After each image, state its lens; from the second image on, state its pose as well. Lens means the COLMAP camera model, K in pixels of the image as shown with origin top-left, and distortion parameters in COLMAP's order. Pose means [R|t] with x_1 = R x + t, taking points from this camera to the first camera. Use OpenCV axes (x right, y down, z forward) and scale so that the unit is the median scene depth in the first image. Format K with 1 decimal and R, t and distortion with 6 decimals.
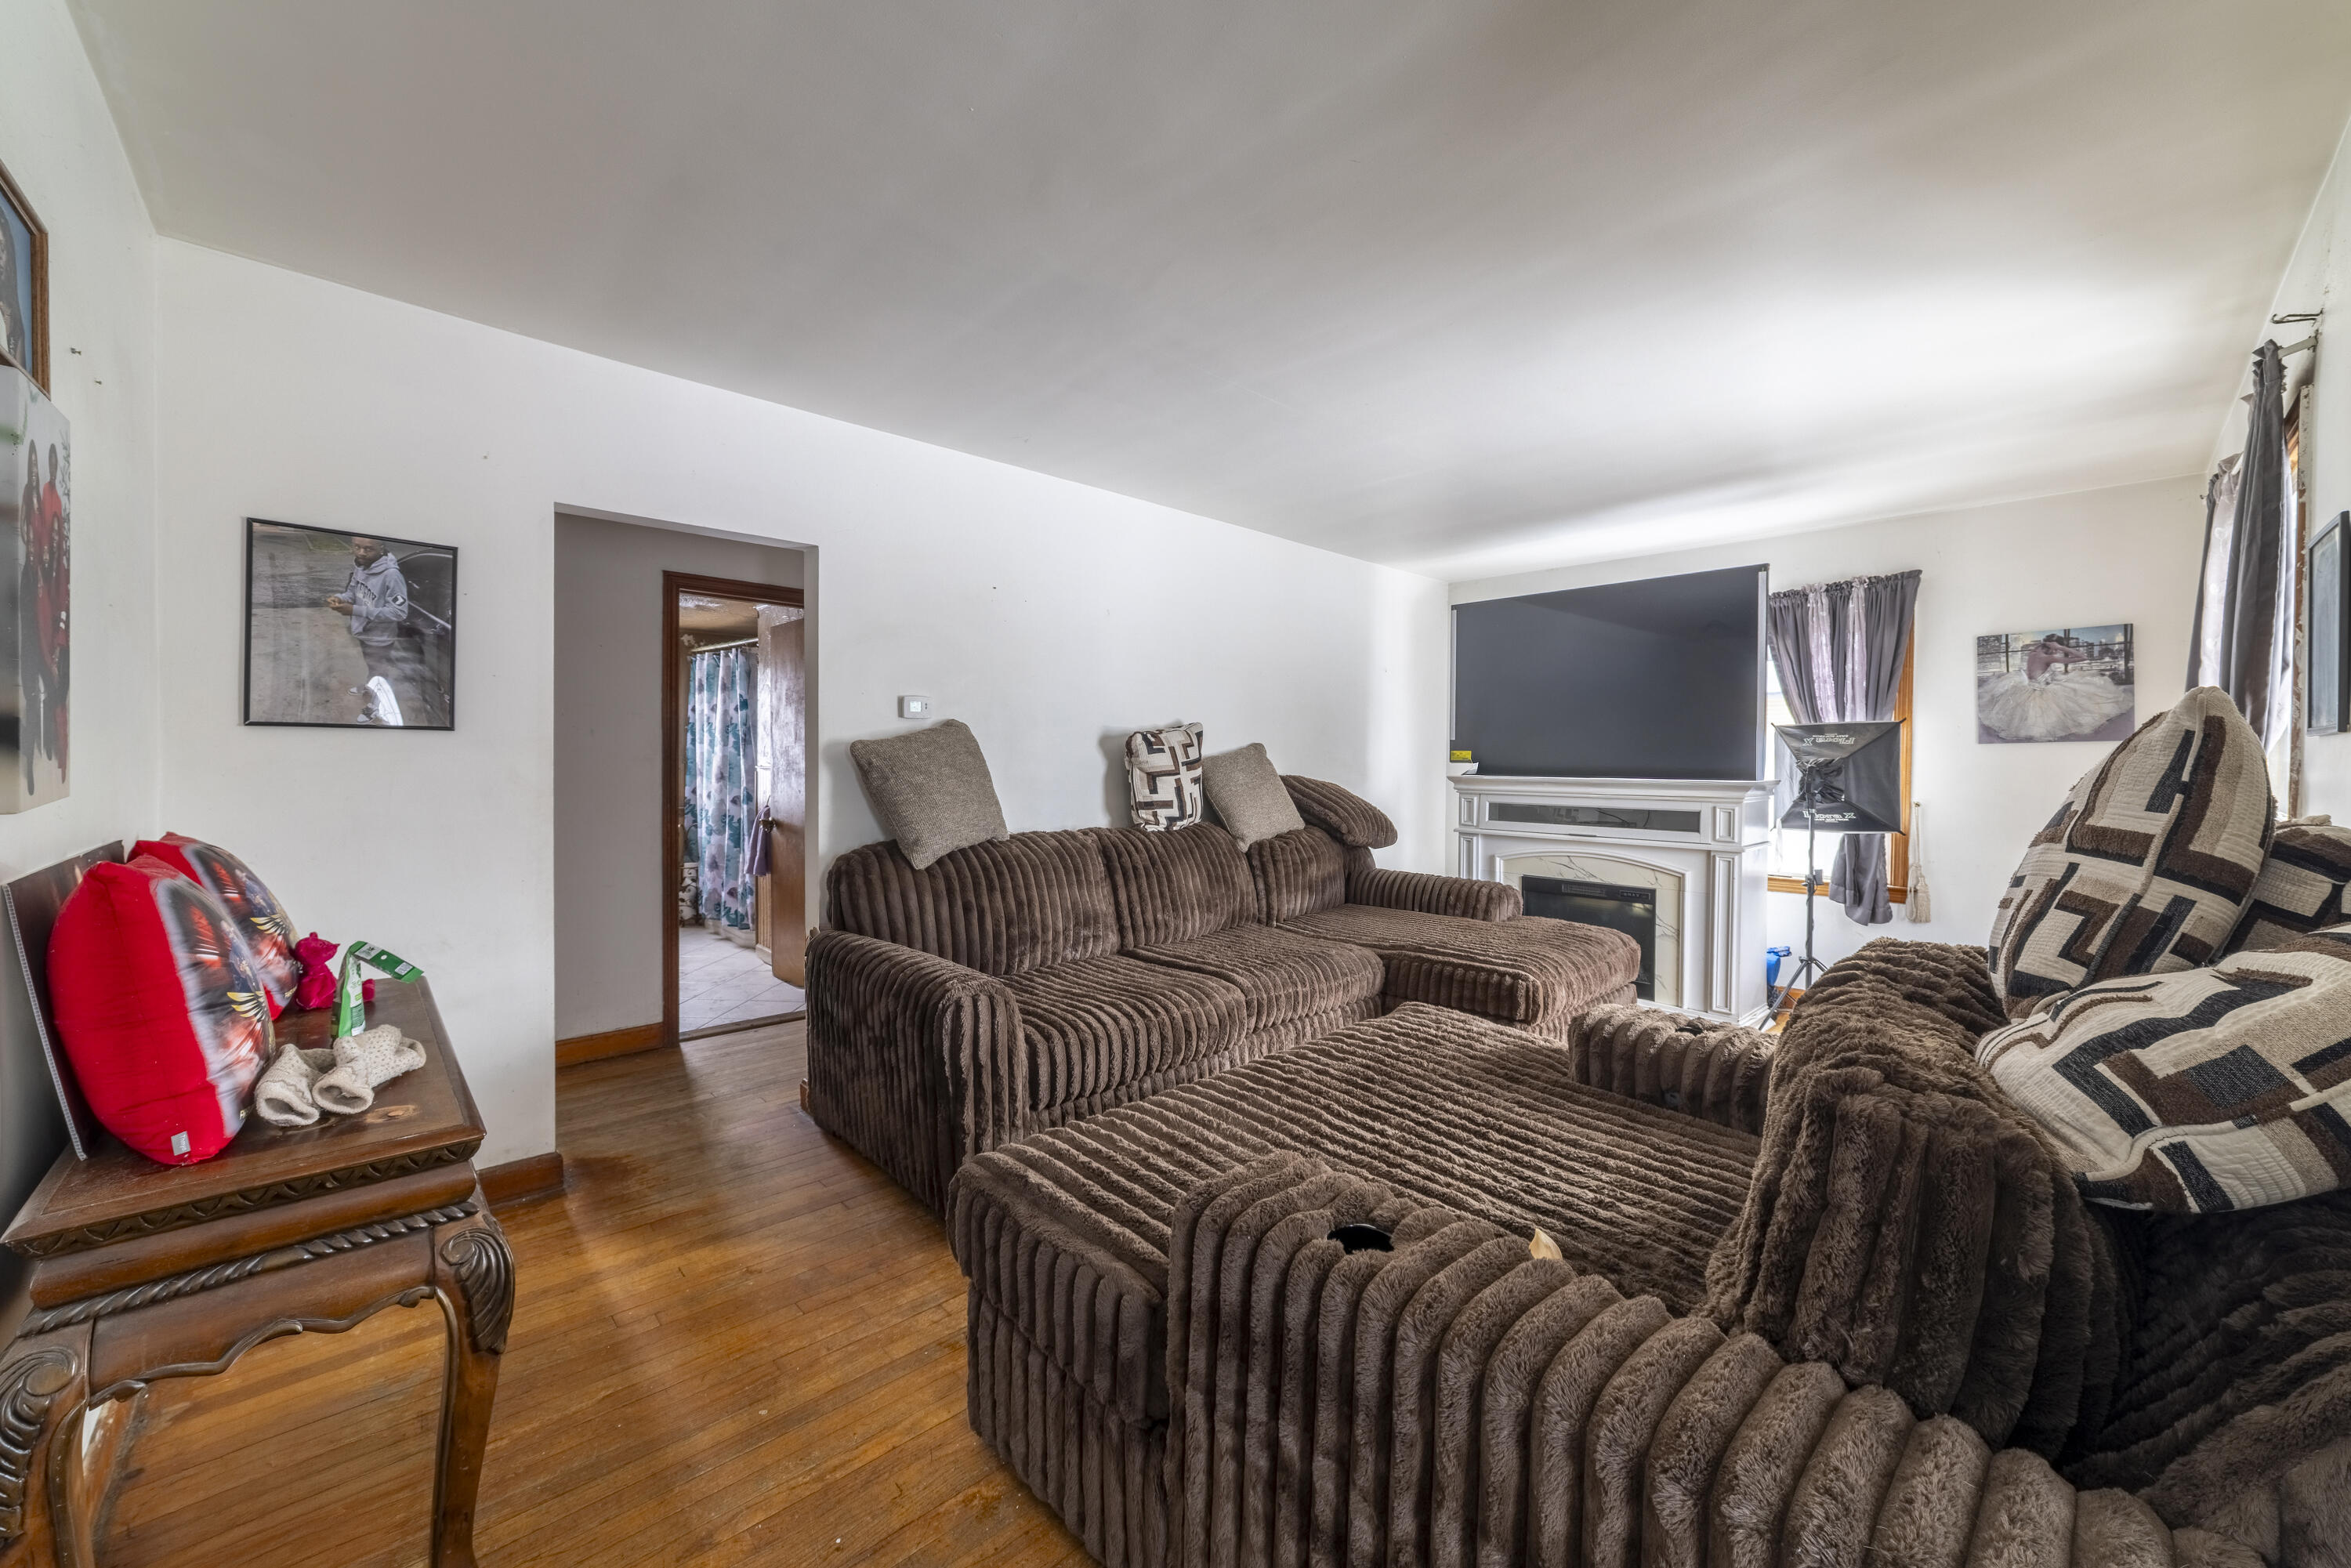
lens RADIAL K [[904.5, 0, 1169.4], [0, 904.5, 772.1], [0, 0, 1]] dist [-0.000689, -0.000069]
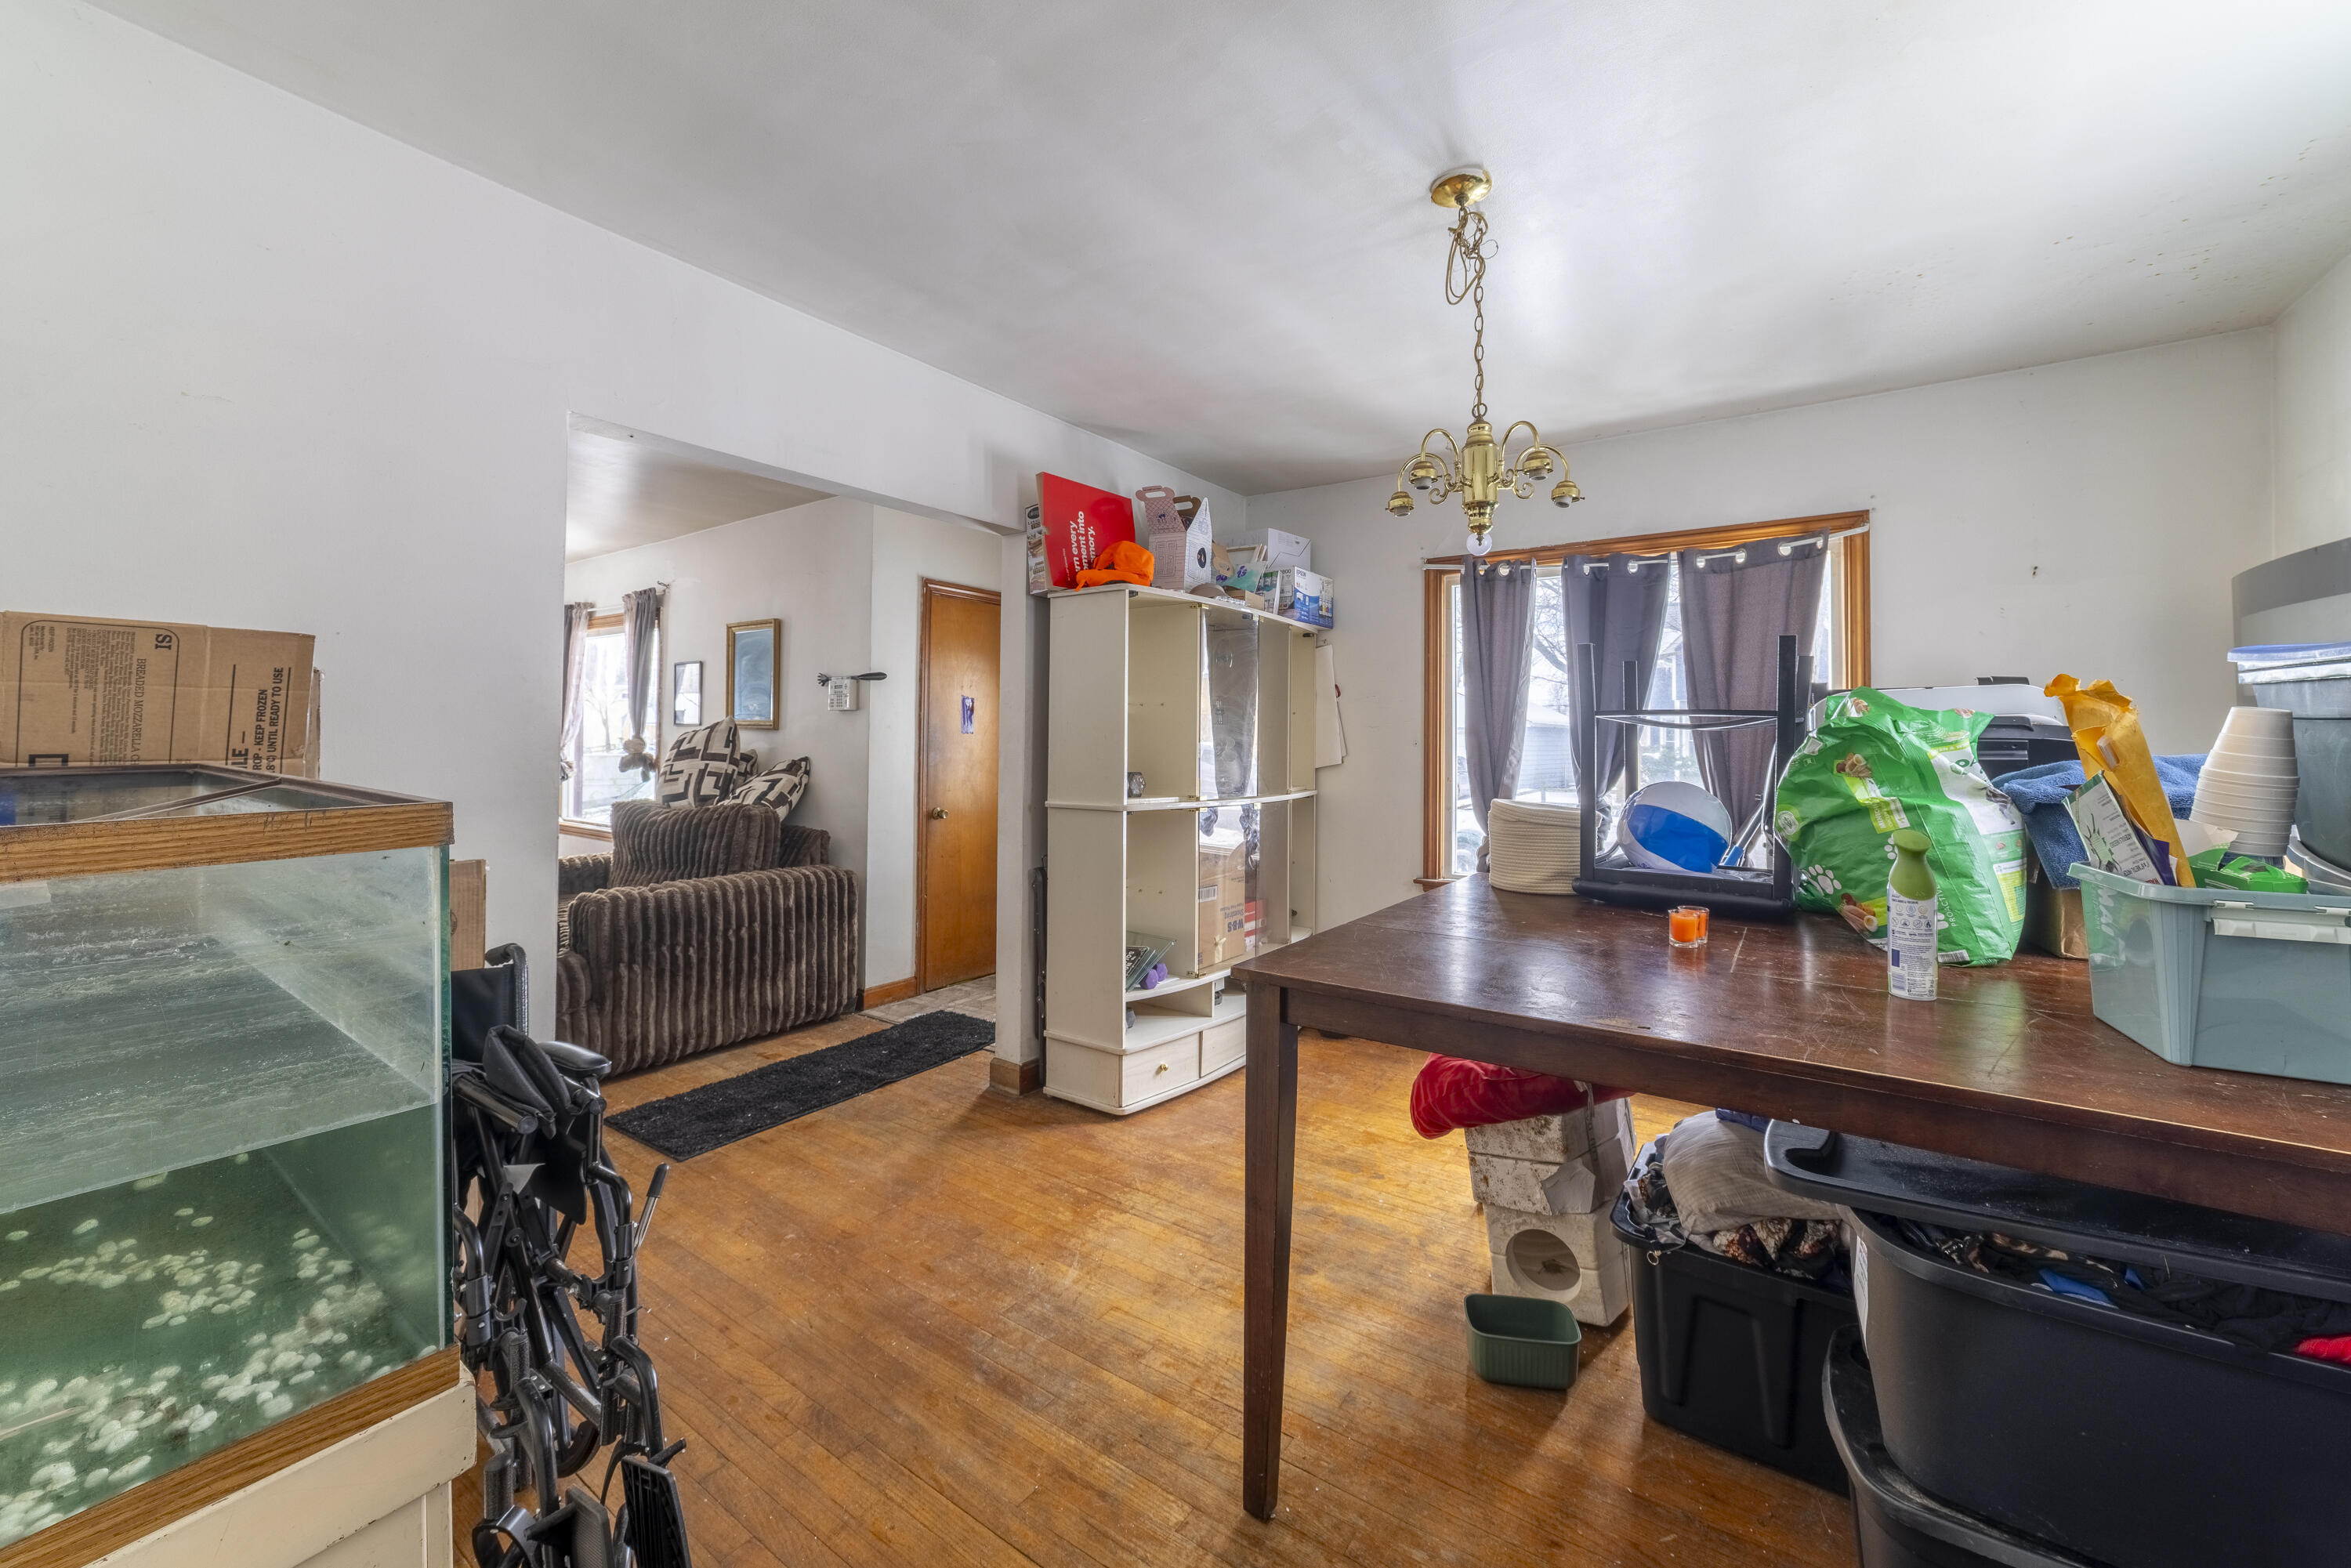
lens RADIAL K [[899.5, 0, 1174.6], [0, 899.5, 723.4], [0, 0, 1]] dist [-0.000139, -0.000011]
pose [[-0.208714, 0.008275, 0.977942, -1.425356], [0.007430, 0.999949, -0.006875, -0.009563], [-0.977949, 0.005831, -0.208764, -0.033542]]
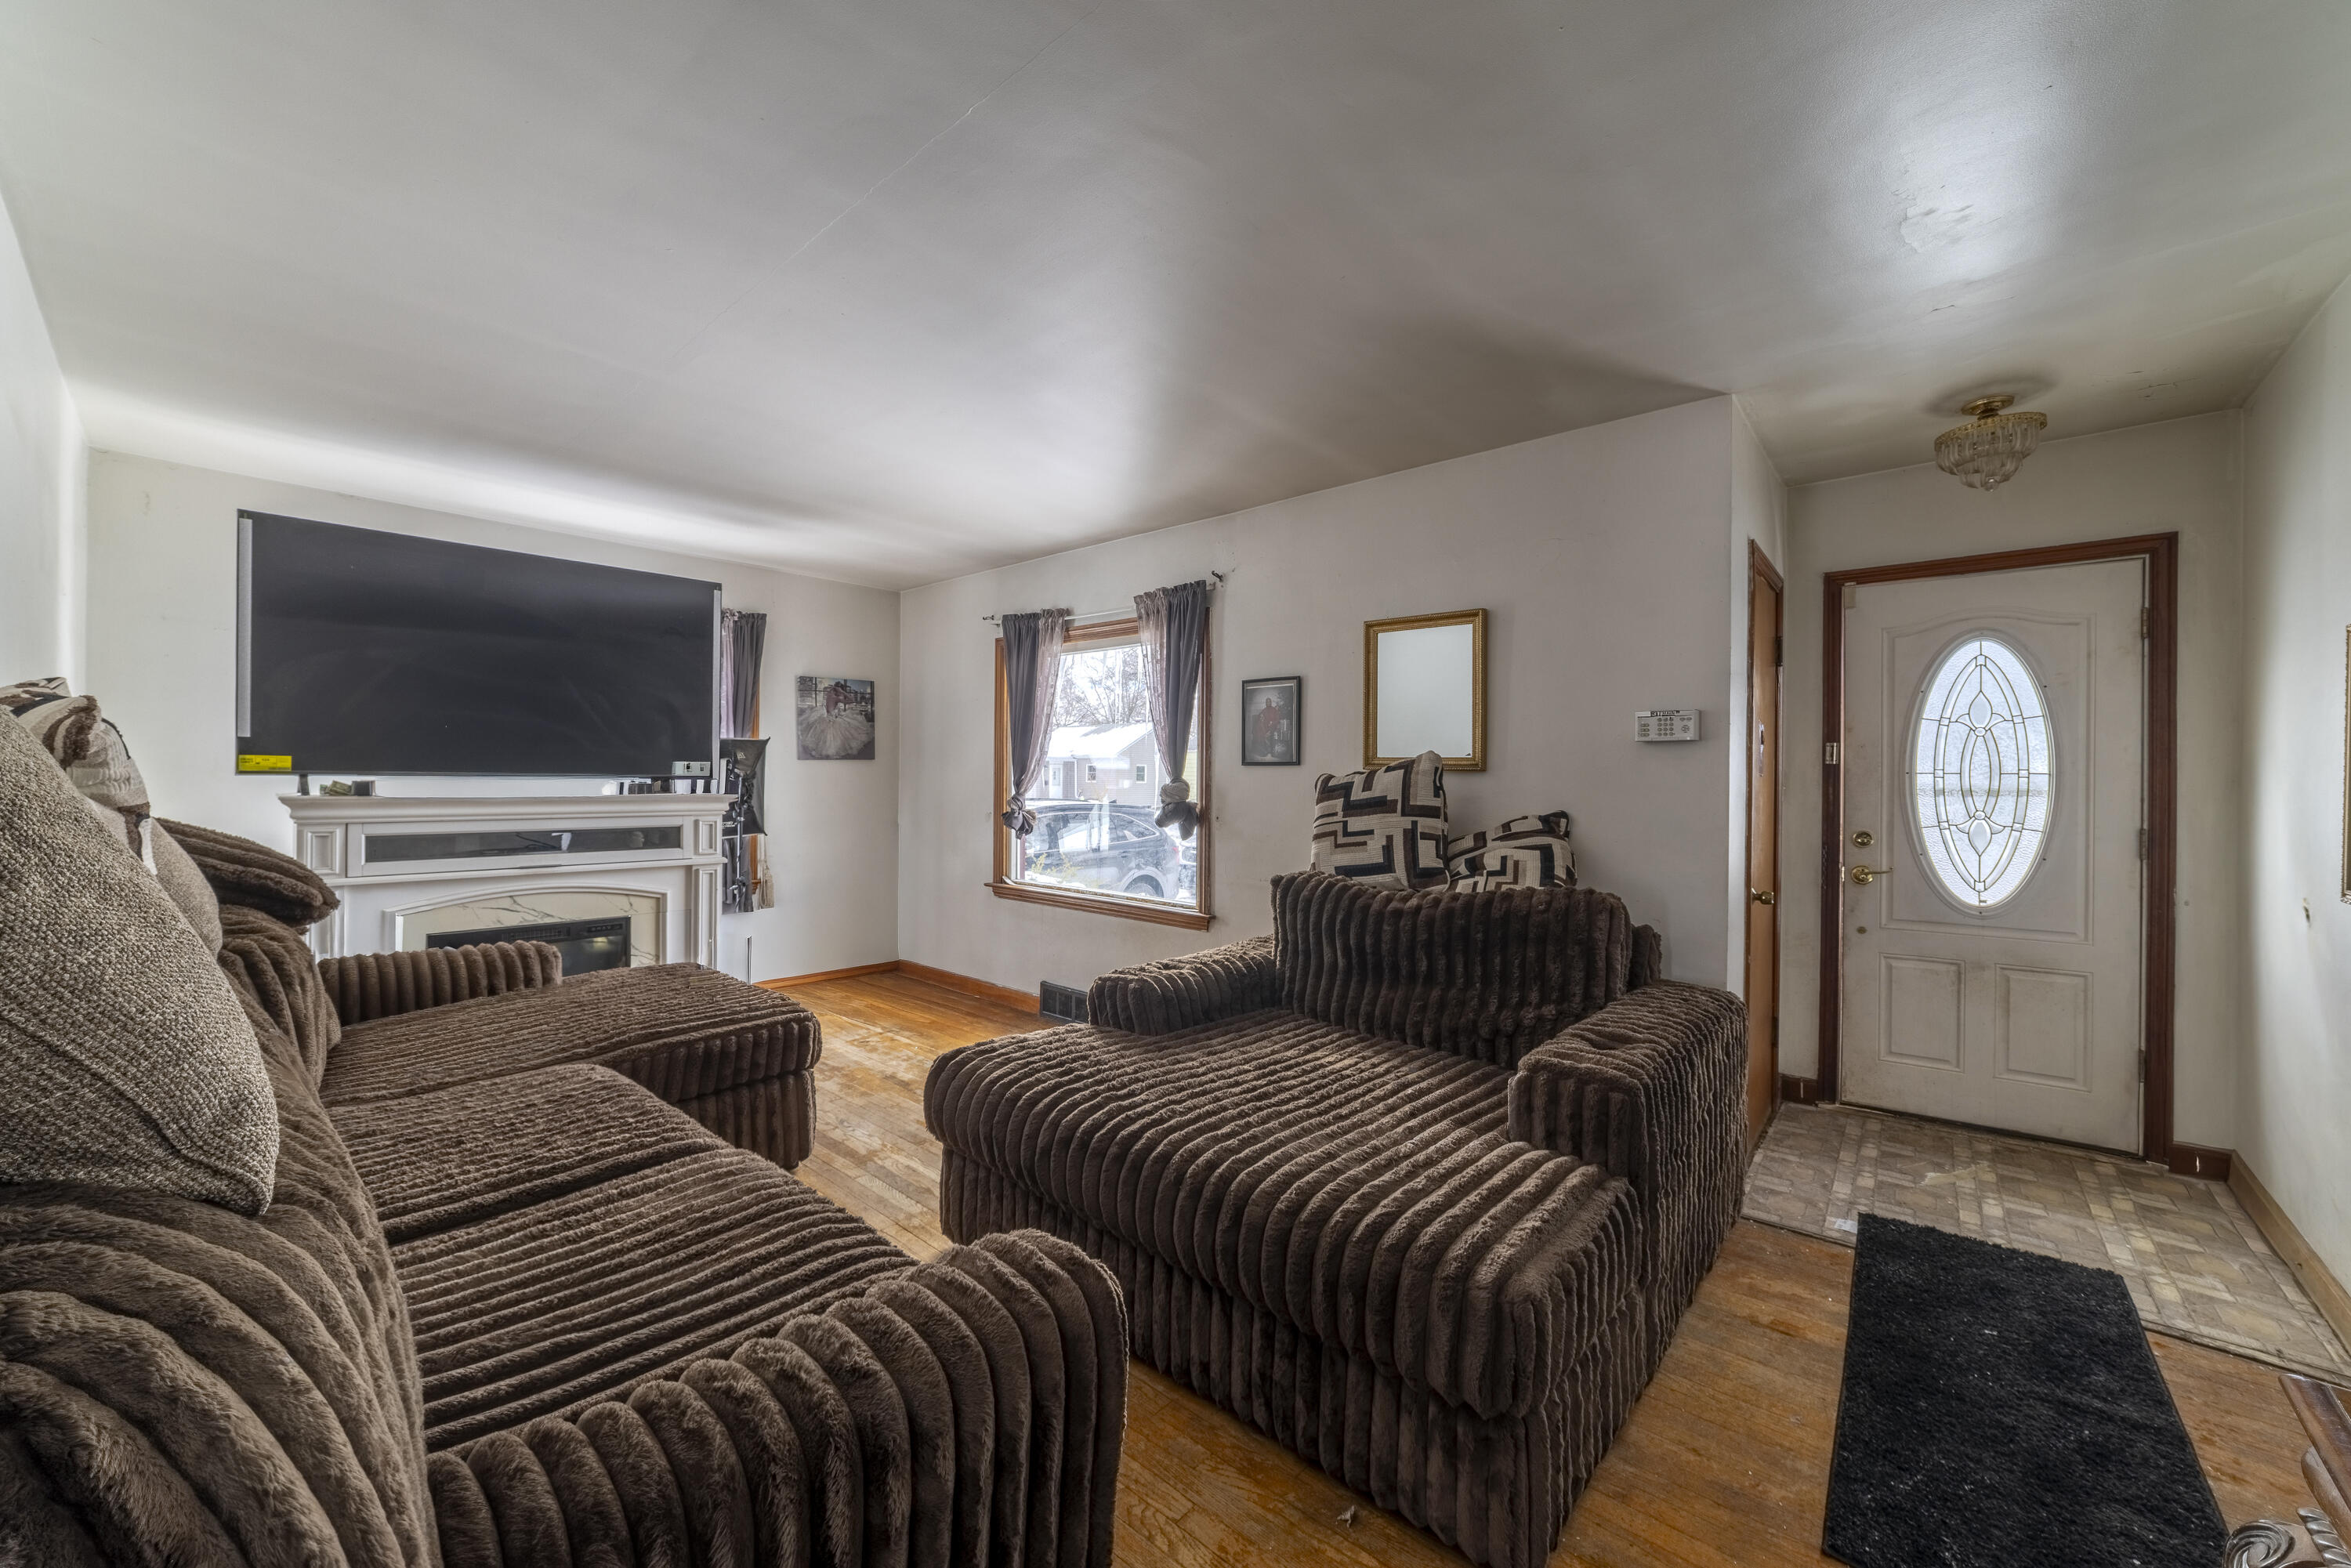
lens RADIAL K [[904.5, 0, 1169.4], [0, 904.5, 772.1], [0, 0, 1]] dist [-0.000689, -0.000069]
pose [[-0.084614, -0.000552, 0.996414, -0.674514], [0.007045, 0.999975, 0.001152, -0.018047], [-0.996389, 0.007117, -0.084608, 0.924472]]
